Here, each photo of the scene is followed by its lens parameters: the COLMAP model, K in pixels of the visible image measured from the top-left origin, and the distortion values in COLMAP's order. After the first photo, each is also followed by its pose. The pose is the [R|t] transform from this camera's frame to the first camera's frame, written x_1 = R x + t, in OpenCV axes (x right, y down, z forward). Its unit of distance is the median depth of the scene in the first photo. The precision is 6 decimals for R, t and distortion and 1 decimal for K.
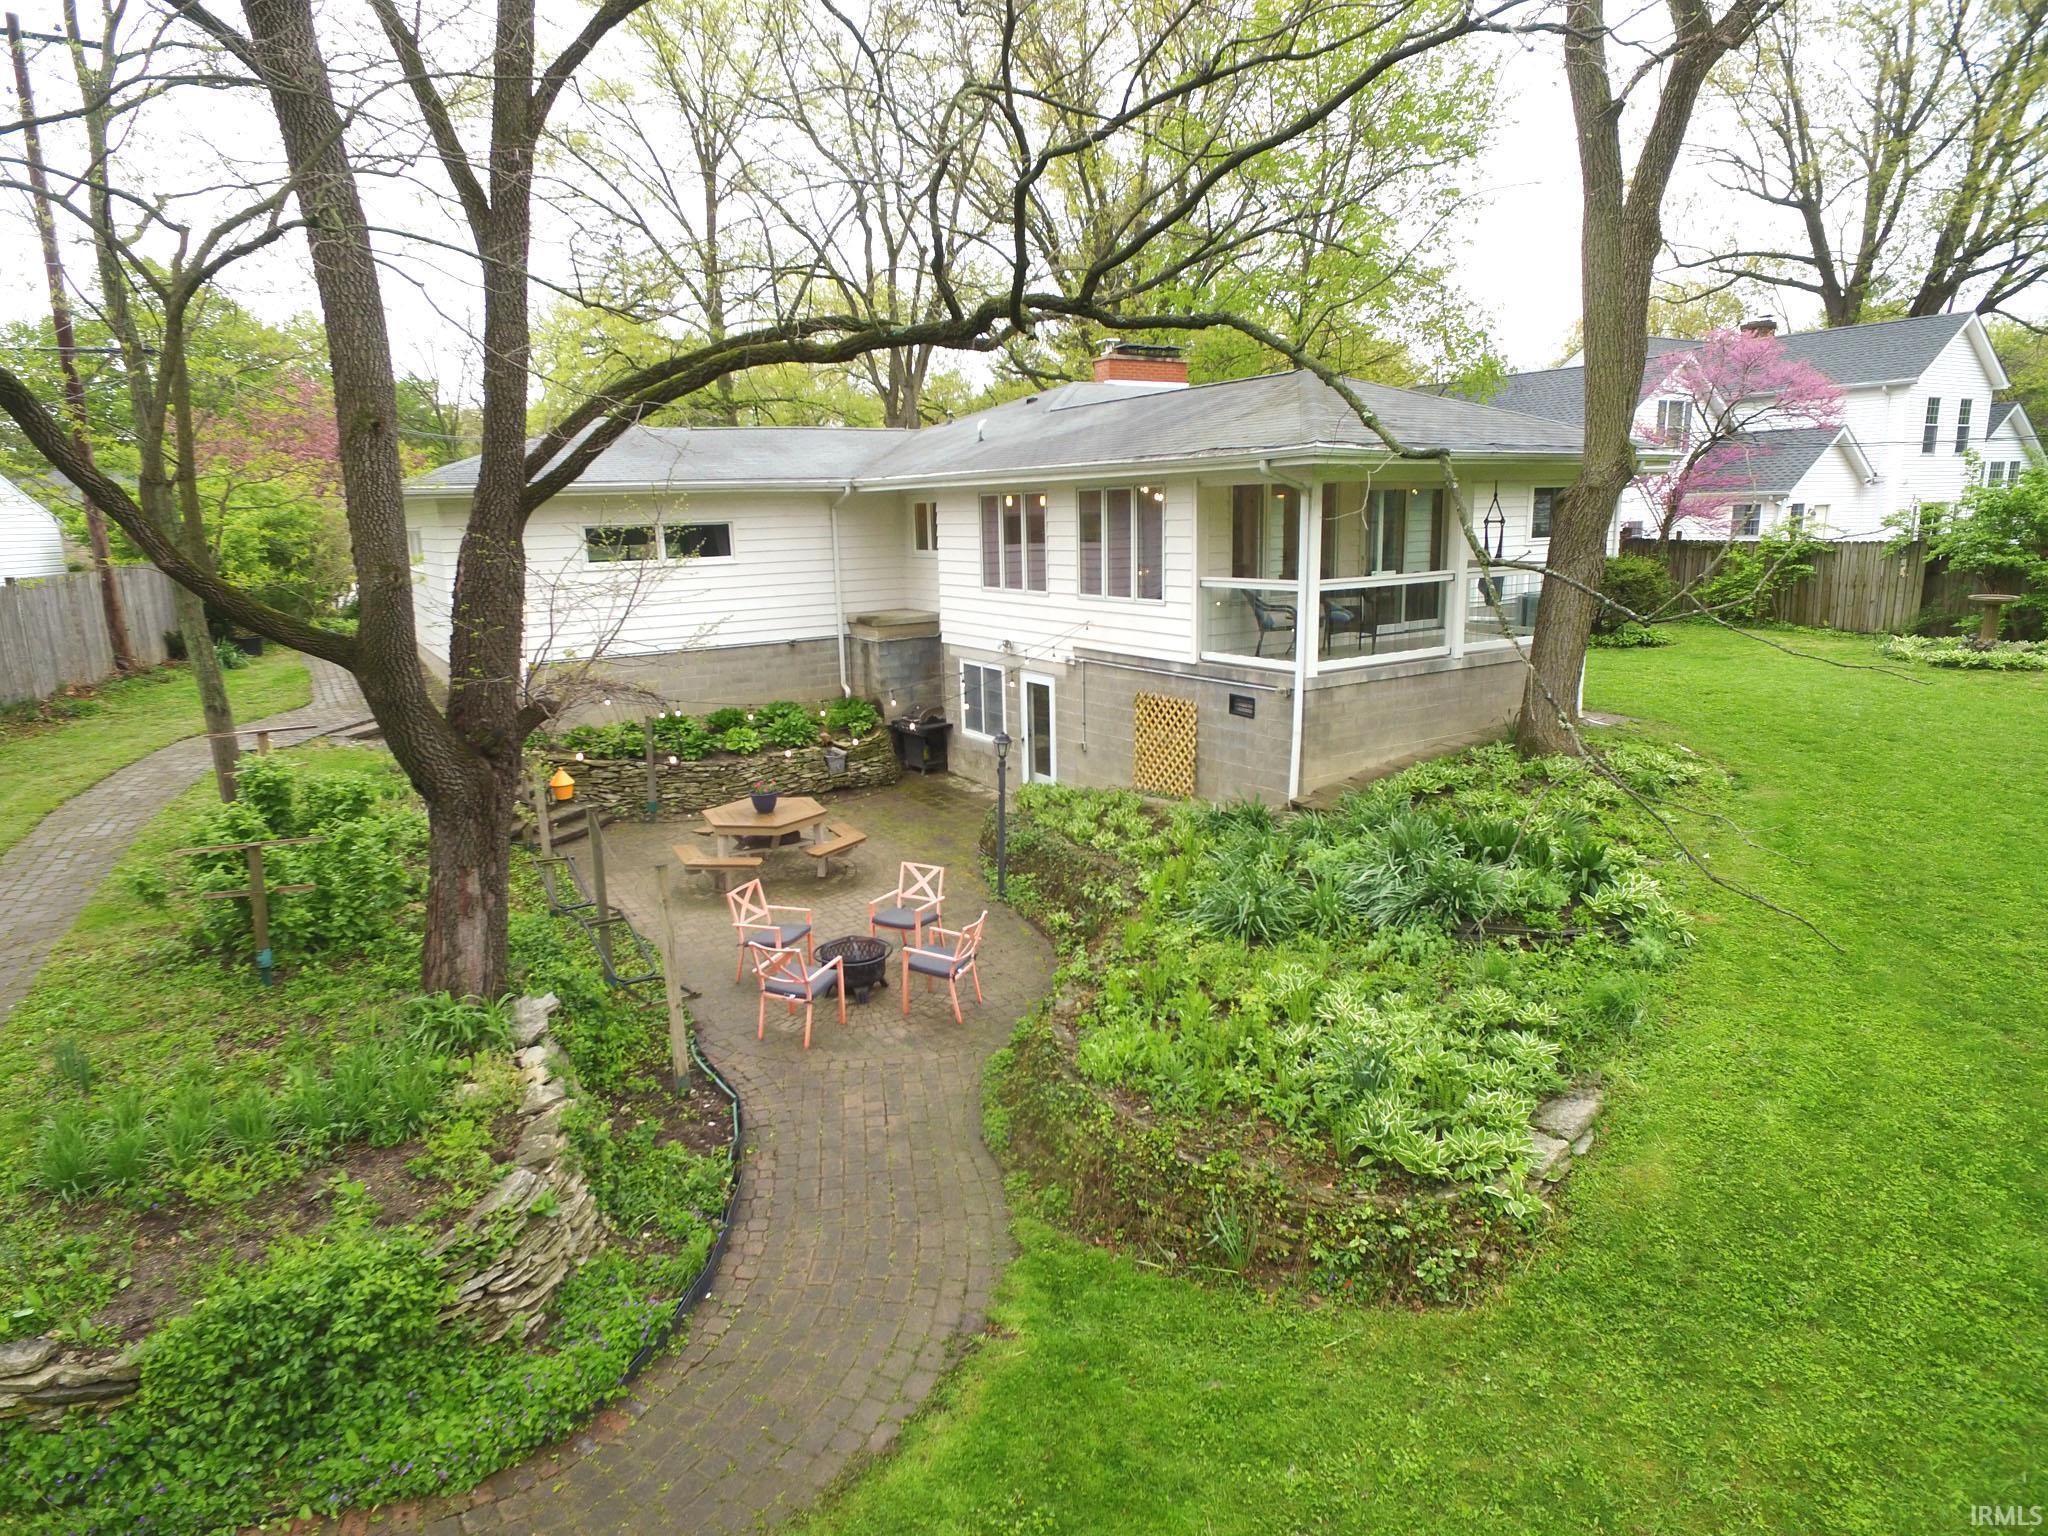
lens RADIAL K [[1190.7, 0, 1013.3], [0, 1190.7, 761.4], [0, 0, 1]] dist [-0.020570, 0.024726]
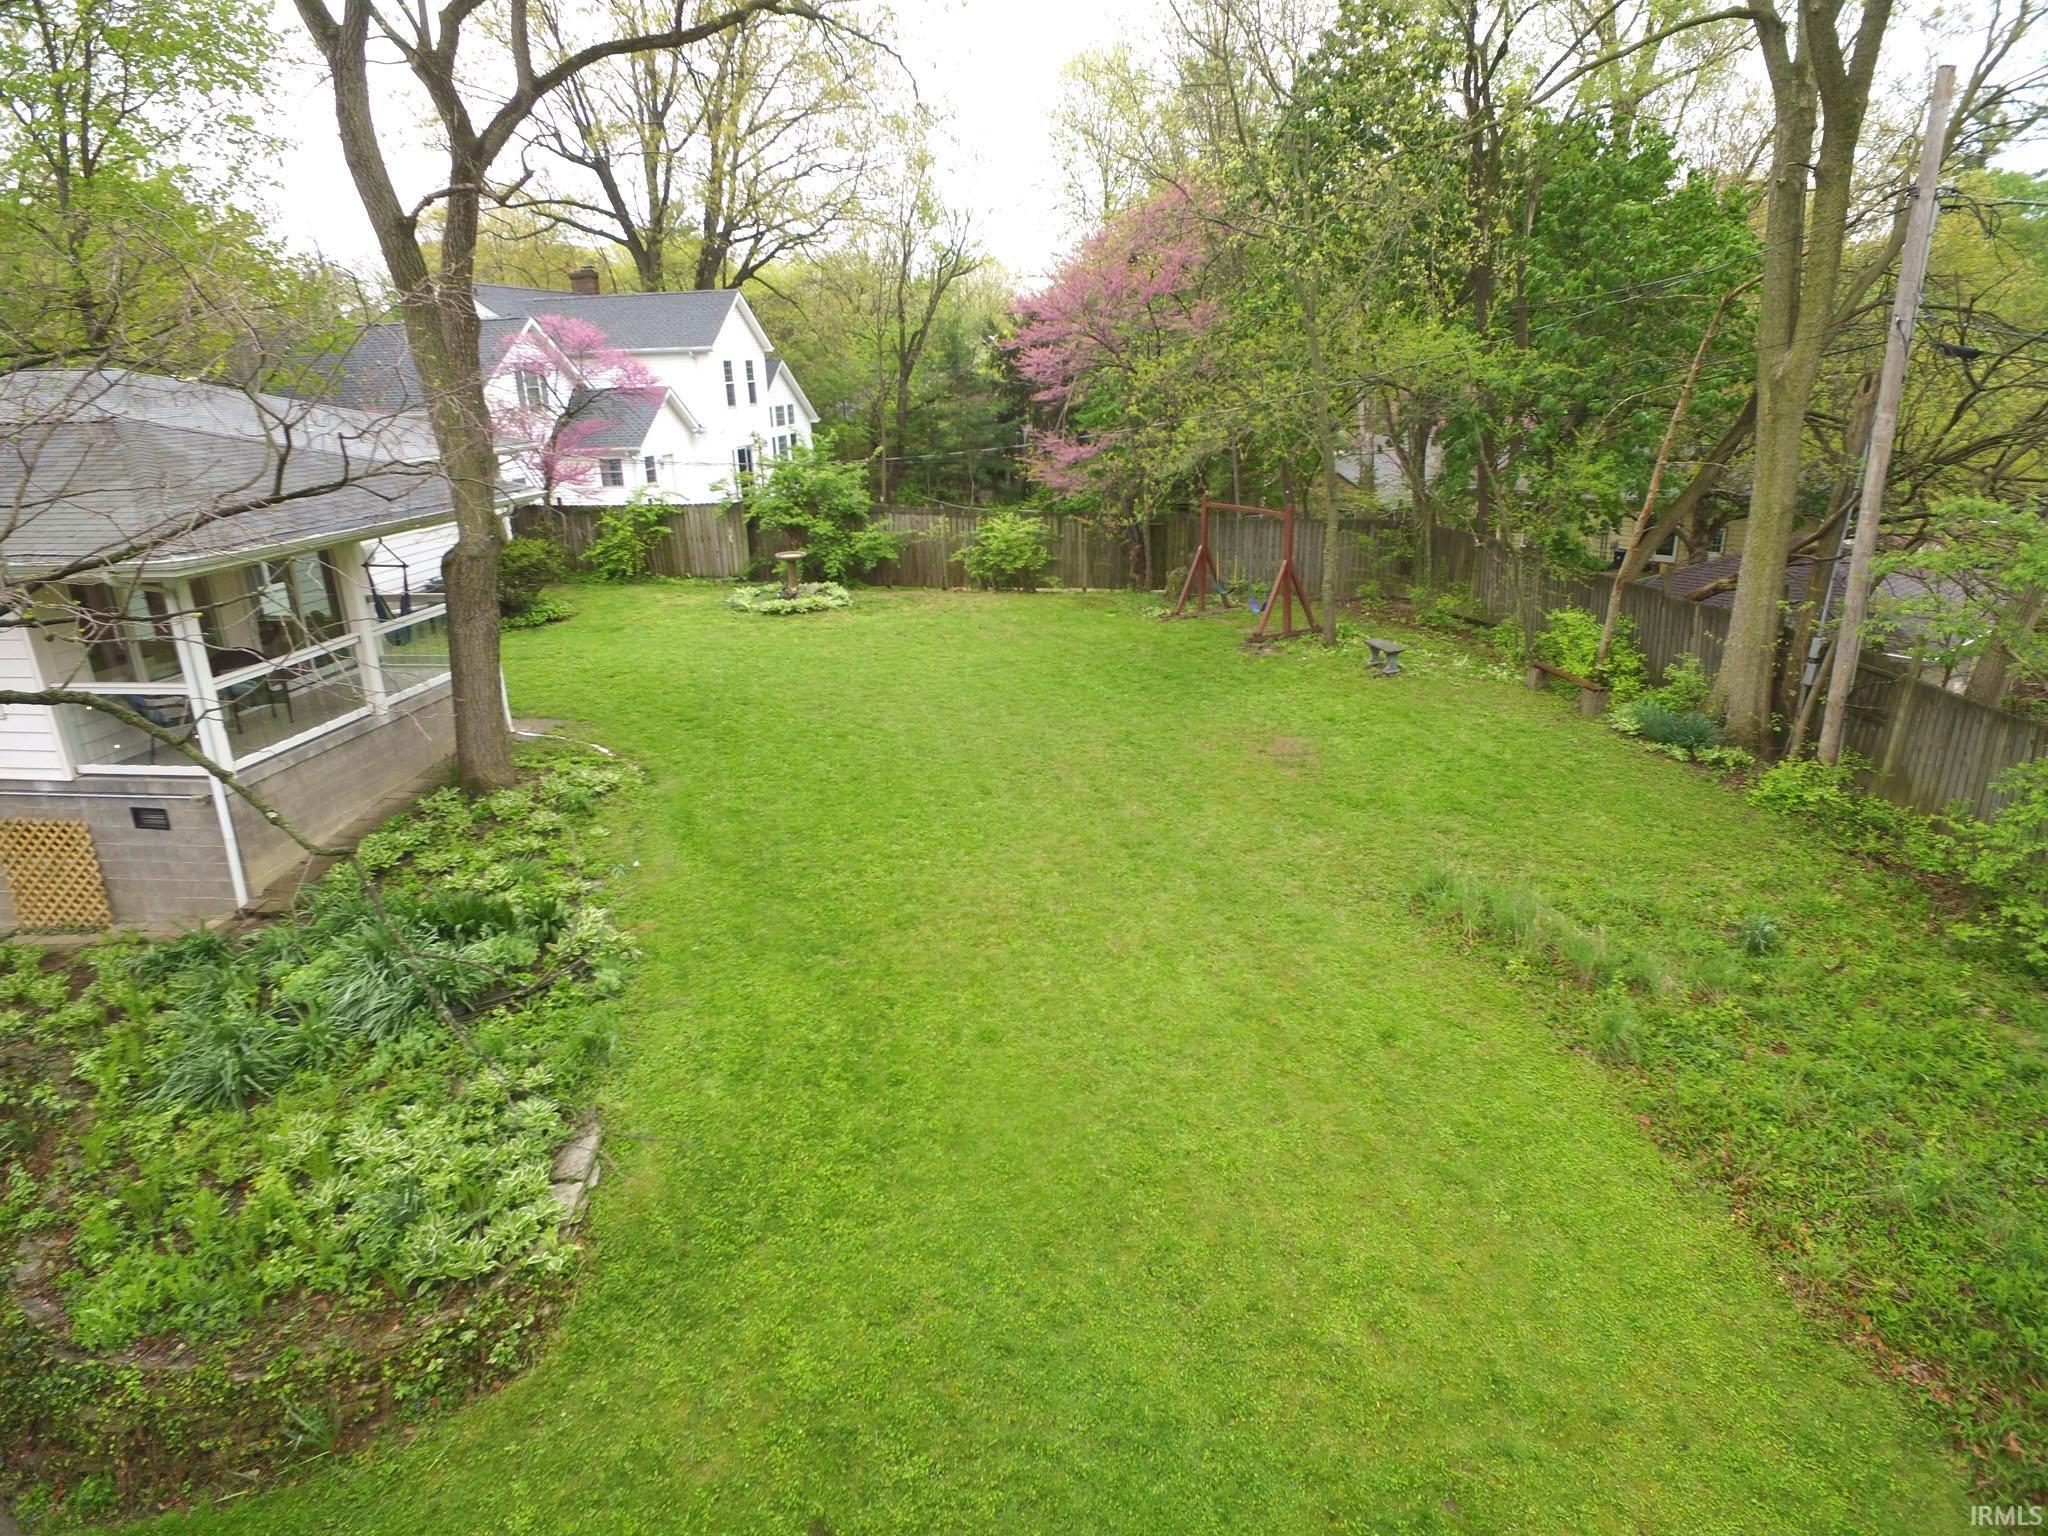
lens RADIAL K [[1190.7, 0, 1013.3], [0, 1190.7, 761.4], [0, 0, 1]] dist [-0.020570, 0.024726]
pose [[0.655653, -0.229908, 0.719209, -0.022355], [0.171284, 0.972972, 0.154879, -0.147423], [-0.735378, 0.021642, 0.677311, -0.127766]]
